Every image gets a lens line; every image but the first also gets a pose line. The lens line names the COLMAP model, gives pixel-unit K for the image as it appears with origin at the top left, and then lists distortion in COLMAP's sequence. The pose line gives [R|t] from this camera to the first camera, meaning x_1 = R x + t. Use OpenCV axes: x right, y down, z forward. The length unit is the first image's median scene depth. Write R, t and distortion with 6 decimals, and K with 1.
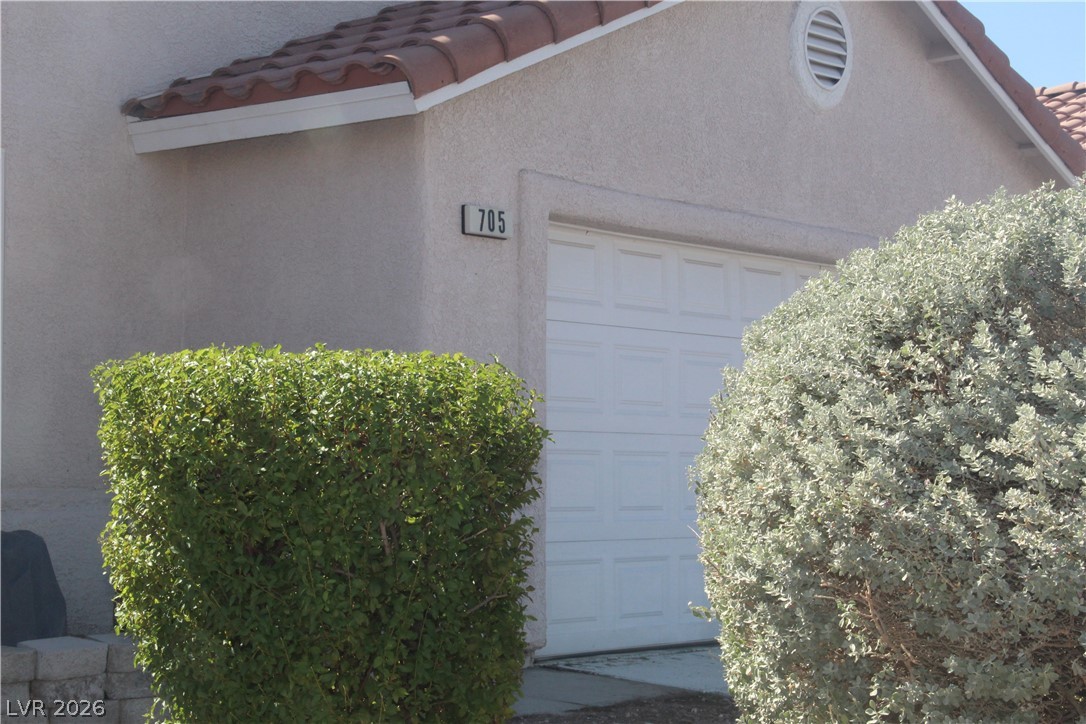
lens RADIAL K [[2115.0, 0, 540.1], [0, 2115.0, 361.1], [0, 0, 1]] dist [0.310526, 0.000000]
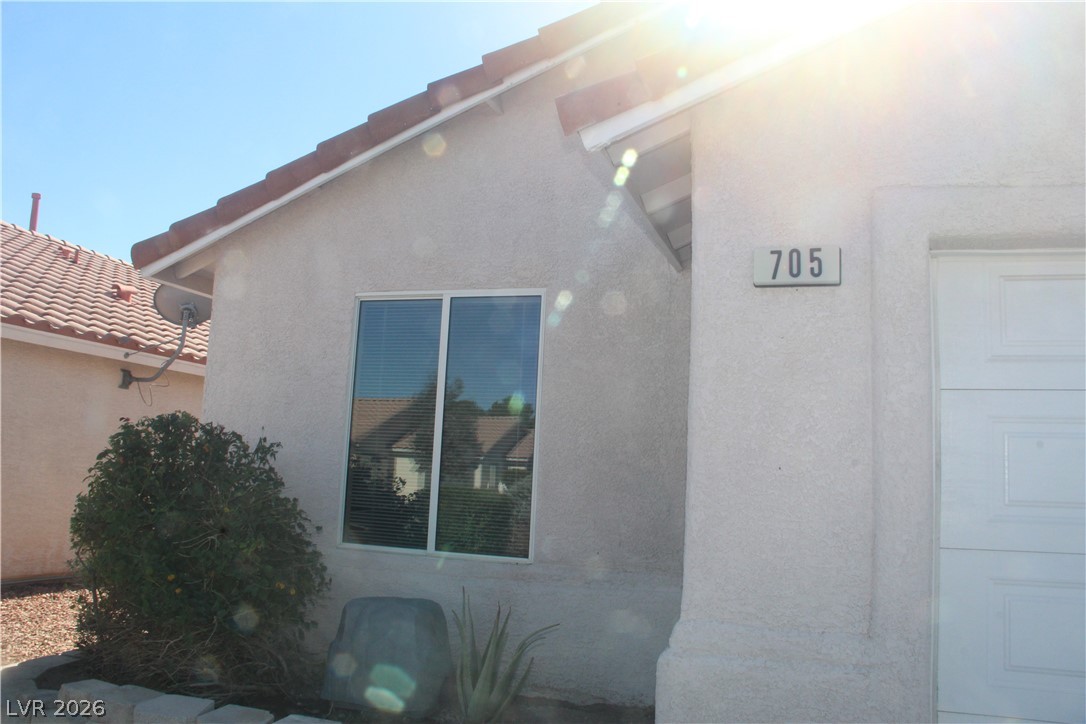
lens RADIAL K [[913.7, 0, 540.5], [0, 913.7, 363.2], [0, 0, 1]] dist [-0.148640, 0.010359]
pose [[0.346815, -0.104221, -0.932125, 0.236945], [0.003969, 0.993961, -0.109658, 0.002919], [0.937925, 0.034332, 0.345134, 0.807864]]
